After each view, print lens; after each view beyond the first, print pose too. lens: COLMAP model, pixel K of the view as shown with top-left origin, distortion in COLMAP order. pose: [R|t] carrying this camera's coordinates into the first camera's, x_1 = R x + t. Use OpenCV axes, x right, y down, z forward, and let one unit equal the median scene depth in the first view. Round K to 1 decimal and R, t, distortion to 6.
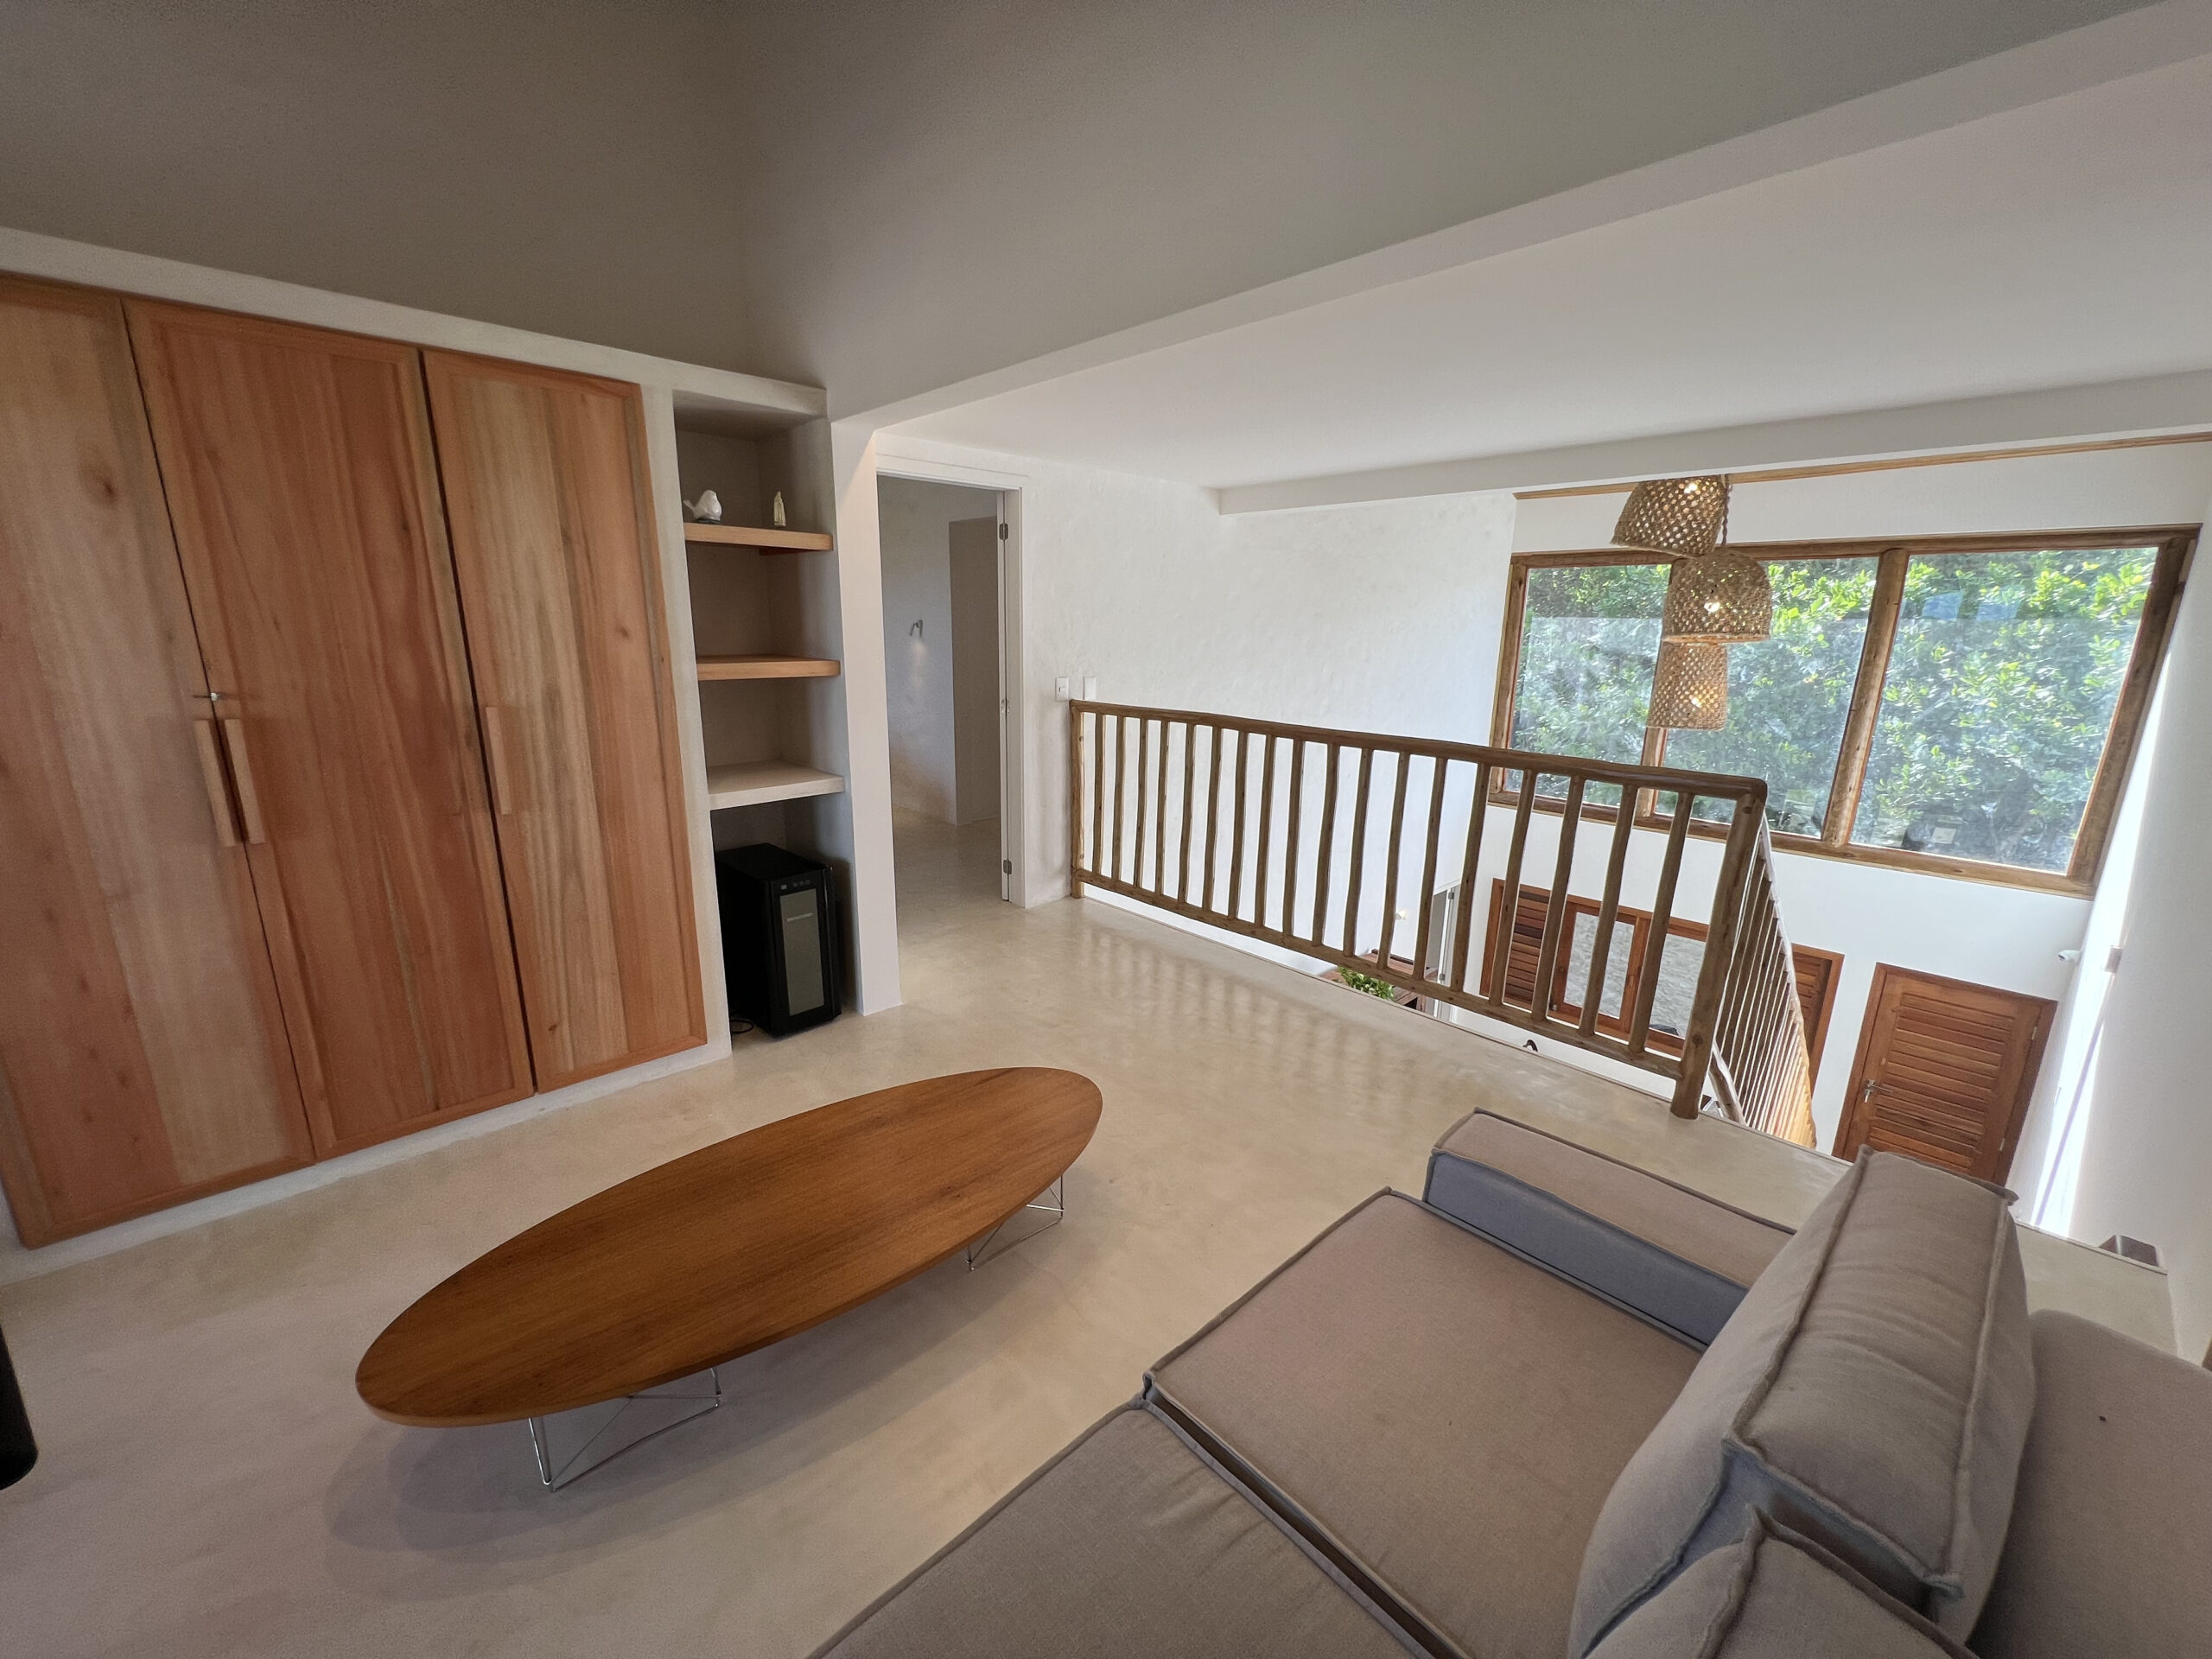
lens RADIAL K [[884.9, 0, 1102.7], [0, 884.9, 838.0], [0, 0, 1]] dist [-0.001645, 0.000553]
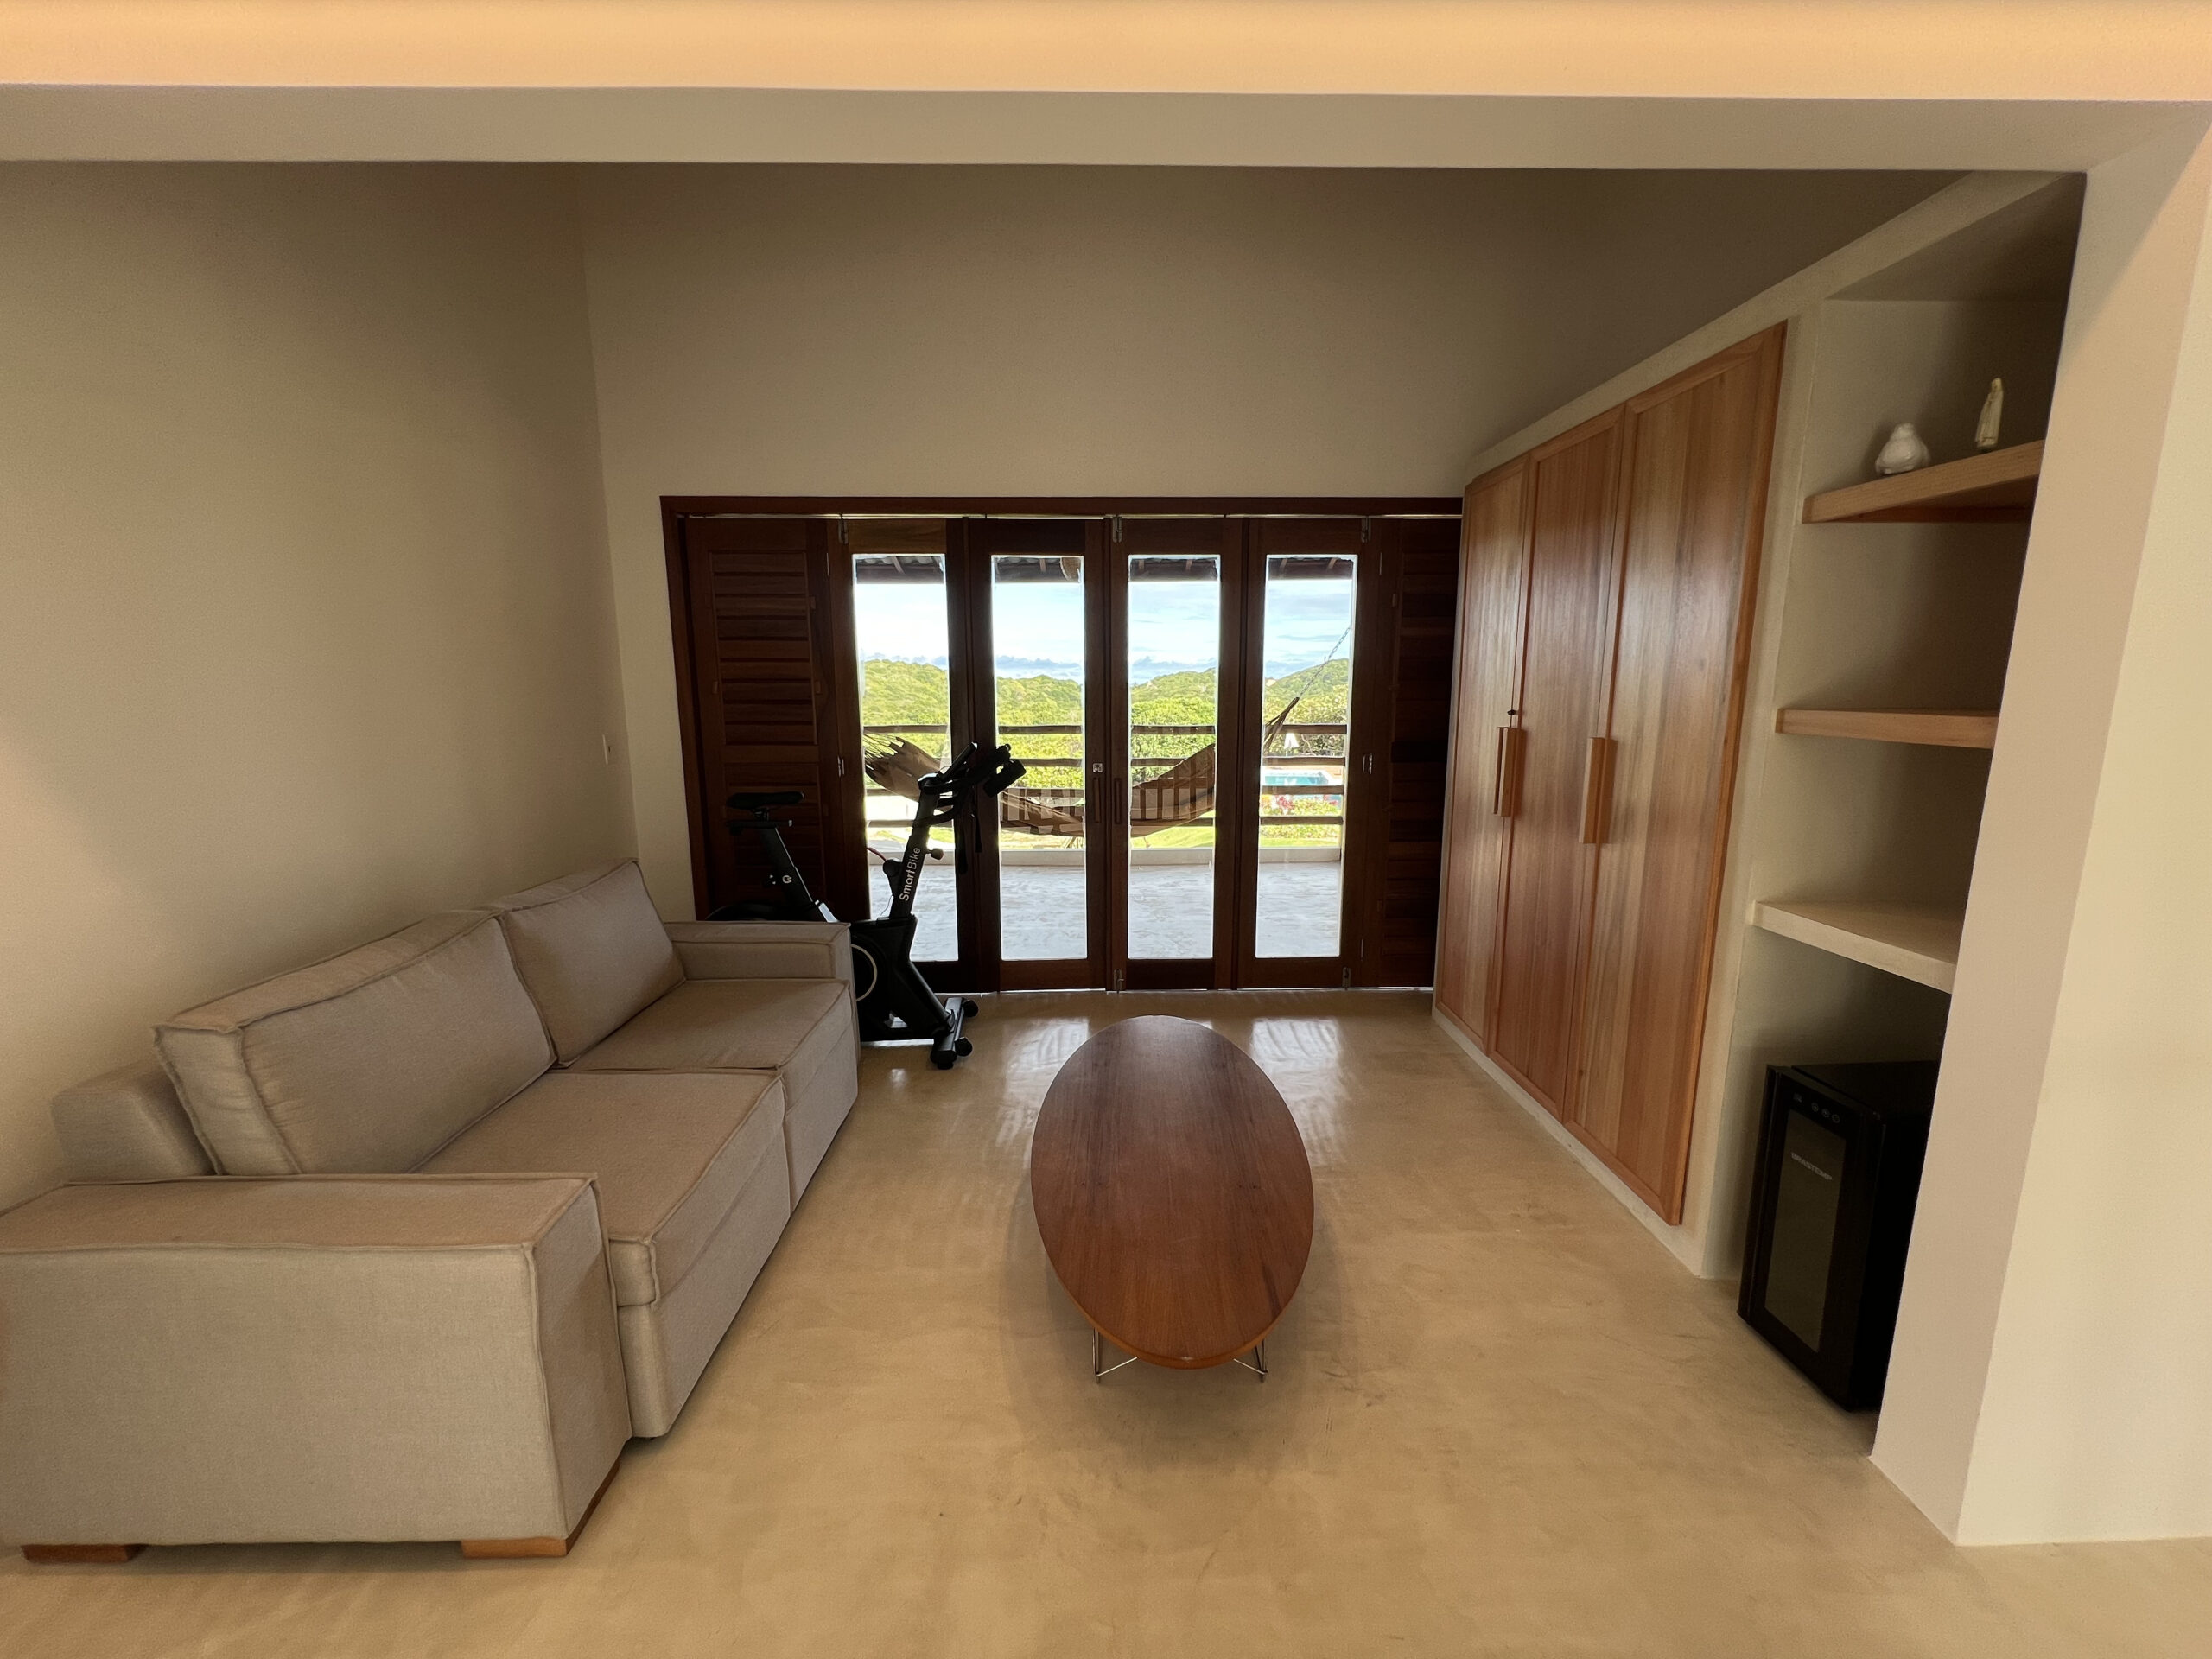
lens RADIAL K [[884.9, 0, 1105.3], [0, 884.9, 835.0], [0, 0, 1]] dist [-0.001645, 0.000553]
pose [[-0.670142, 0.114834, -0.733296, 0.399581], [-0.180076, 0.933288, 0.310720, -0.231340], [0.720057, 0.340275, -0.604756, 1.107298]]
